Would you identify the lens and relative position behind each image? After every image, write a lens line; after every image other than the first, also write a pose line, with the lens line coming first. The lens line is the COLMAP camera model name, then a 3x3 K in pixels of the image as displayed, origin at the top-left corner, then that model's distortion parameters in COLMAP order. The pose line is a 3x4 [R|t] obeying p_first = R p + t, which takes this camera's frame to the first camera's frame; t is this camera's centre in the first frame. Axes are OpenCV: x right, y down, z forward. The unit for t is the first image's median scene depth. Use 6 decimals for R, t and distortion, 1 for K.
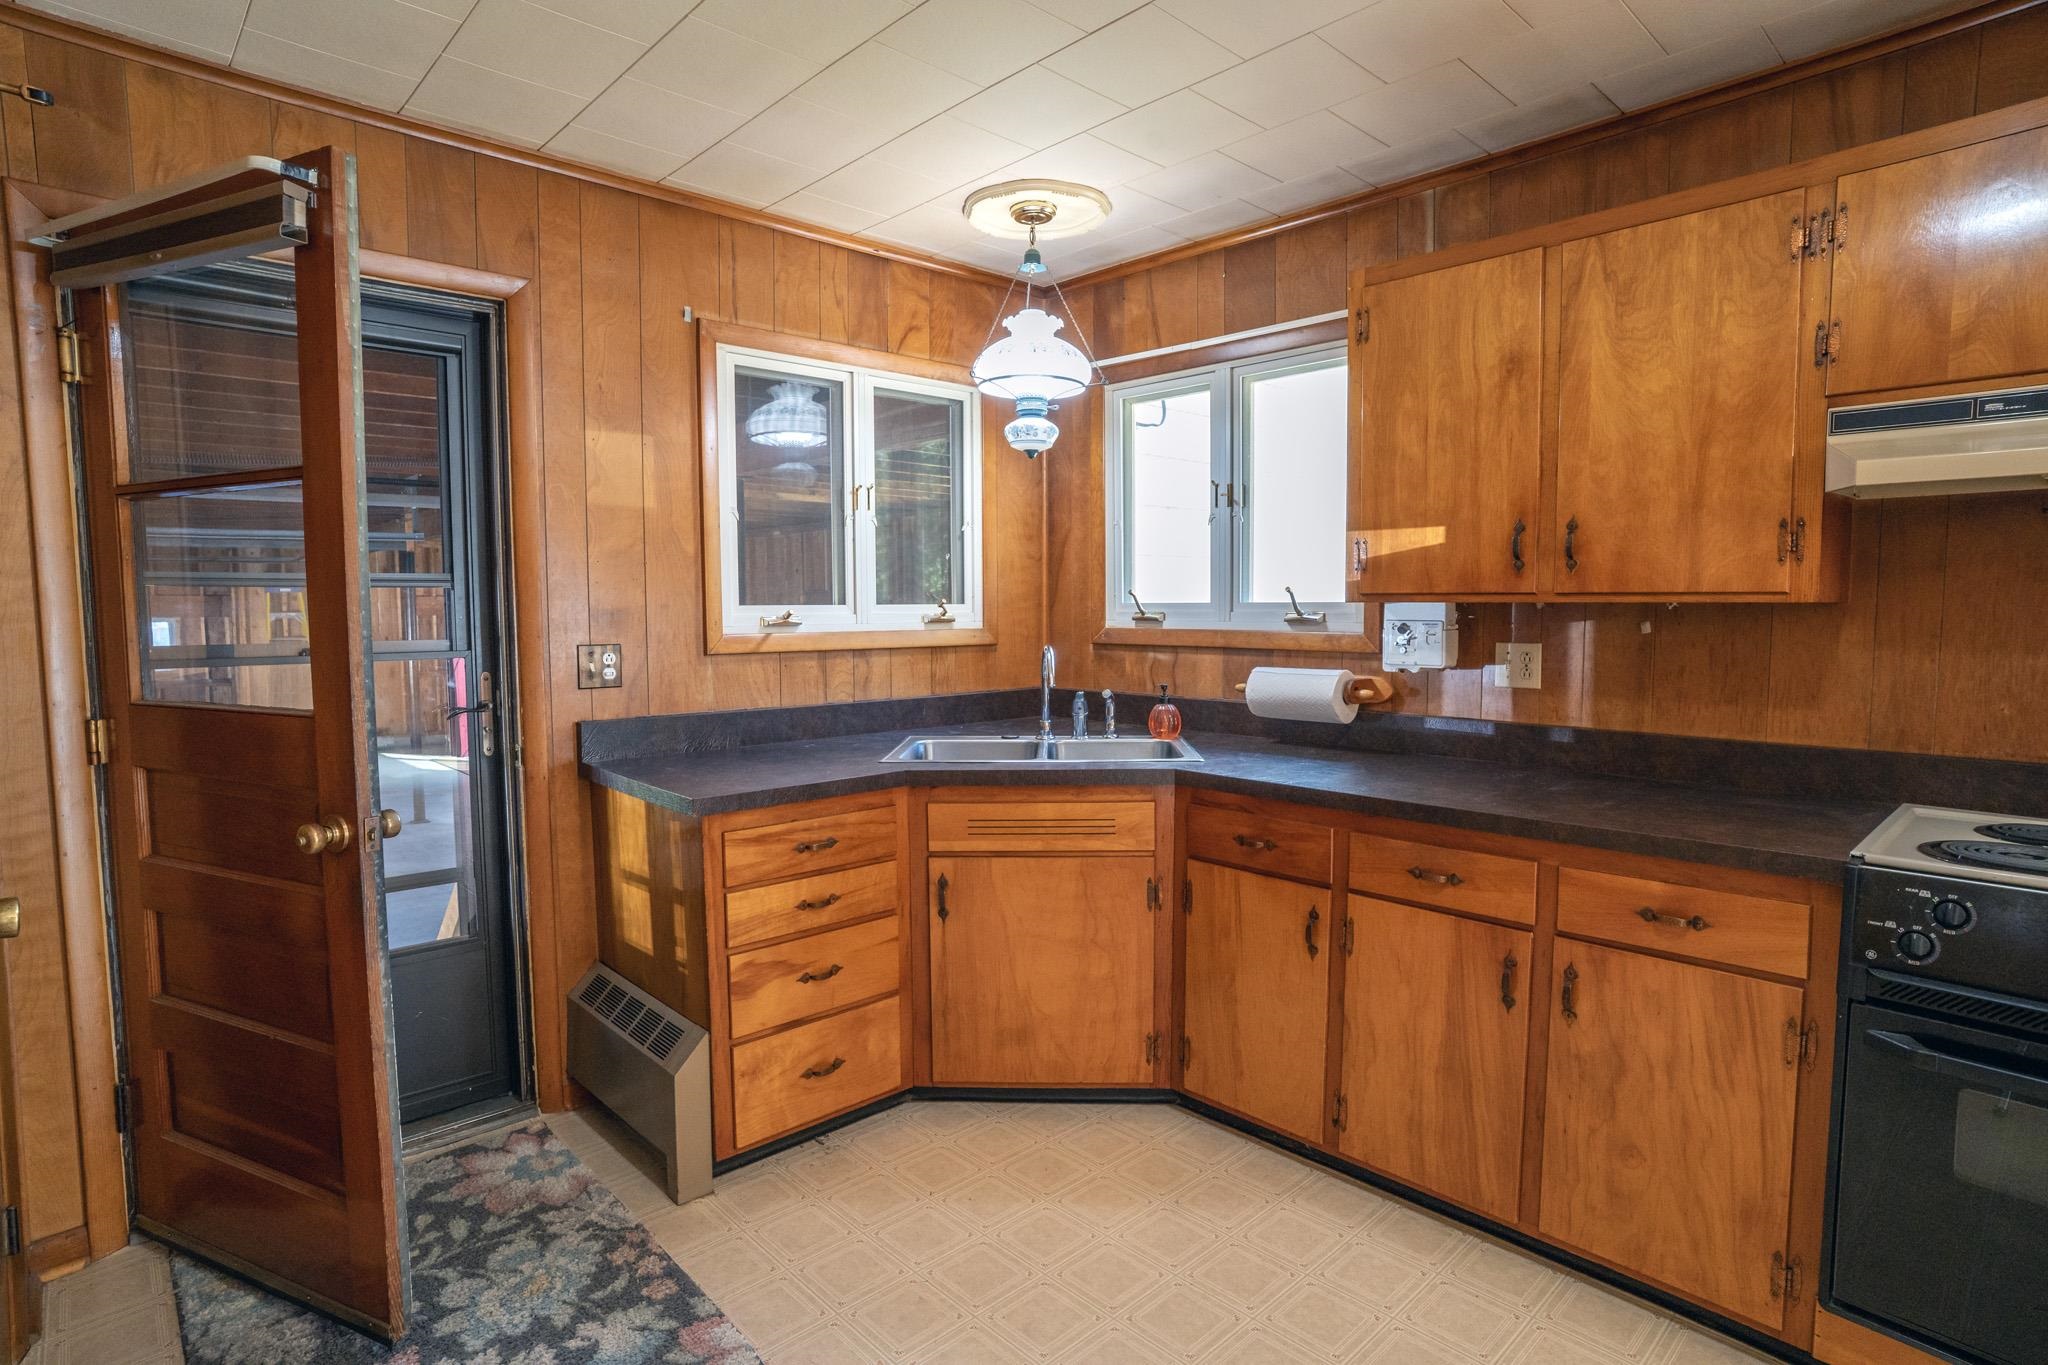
lens RADIAL K [[1063.8, 0, 1024.9], [0, 1063.8, 684.6], [0, 0, 1]] dist [-0.074623, 0.042900]
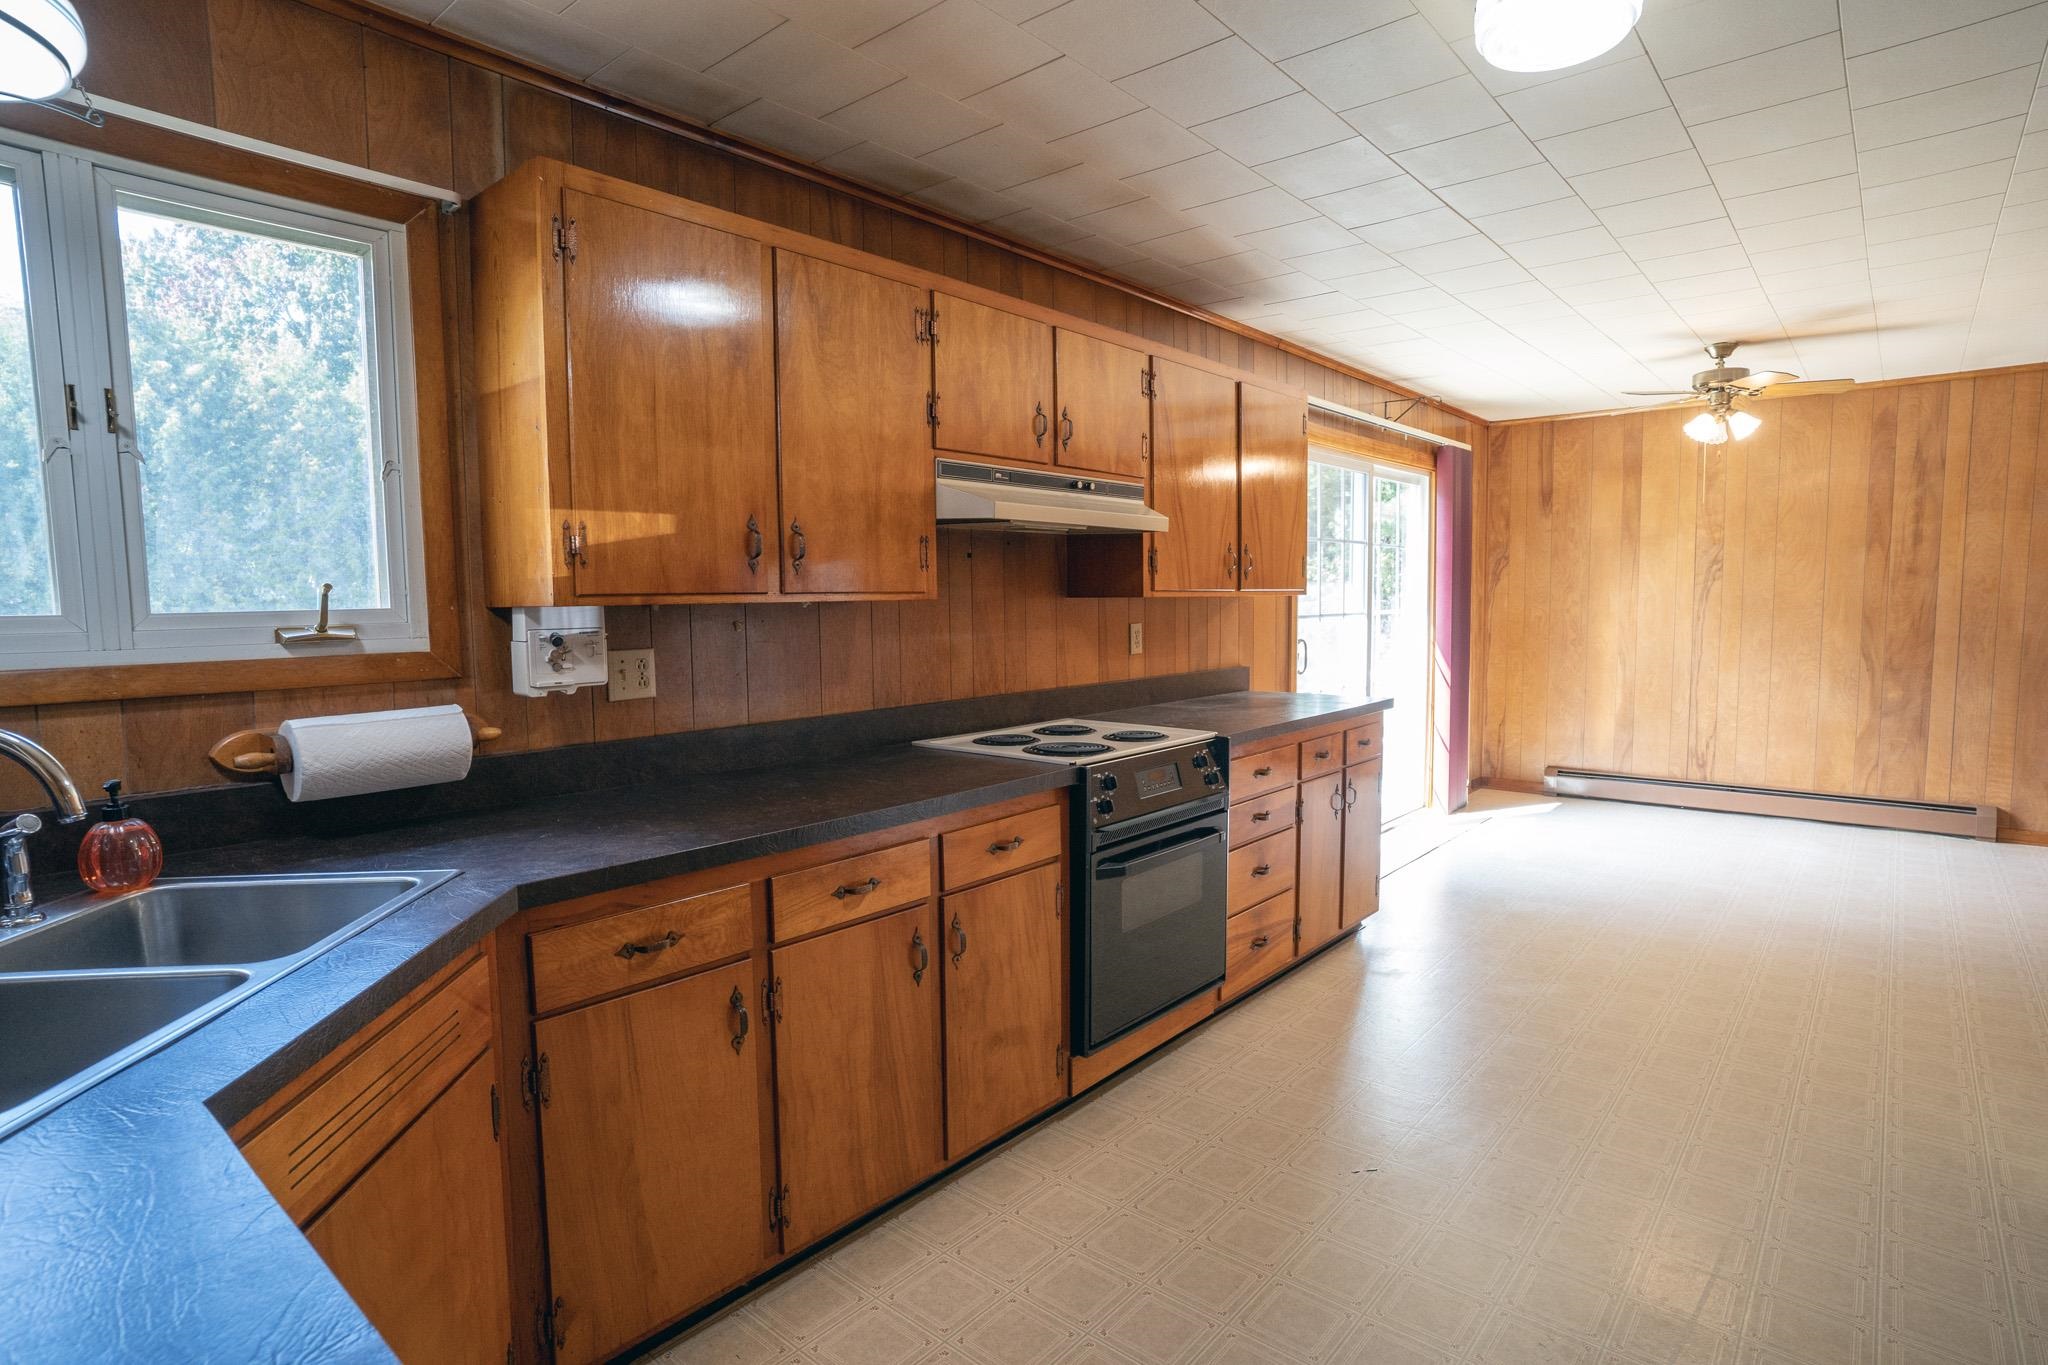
lens RADIAL K [[1063.8, 0, 1024.9], [0, 1063.8, 684.6], [0, 0, 1]] dist [-0.074623, 0.042900]
pose [[-0.109195, -0.075301, 0.991164, -0.526132], [0.090610, 0.992221, 0.085364, -0.064341], [-0.989882, 0.099131, -0.101523, 0.860703]]
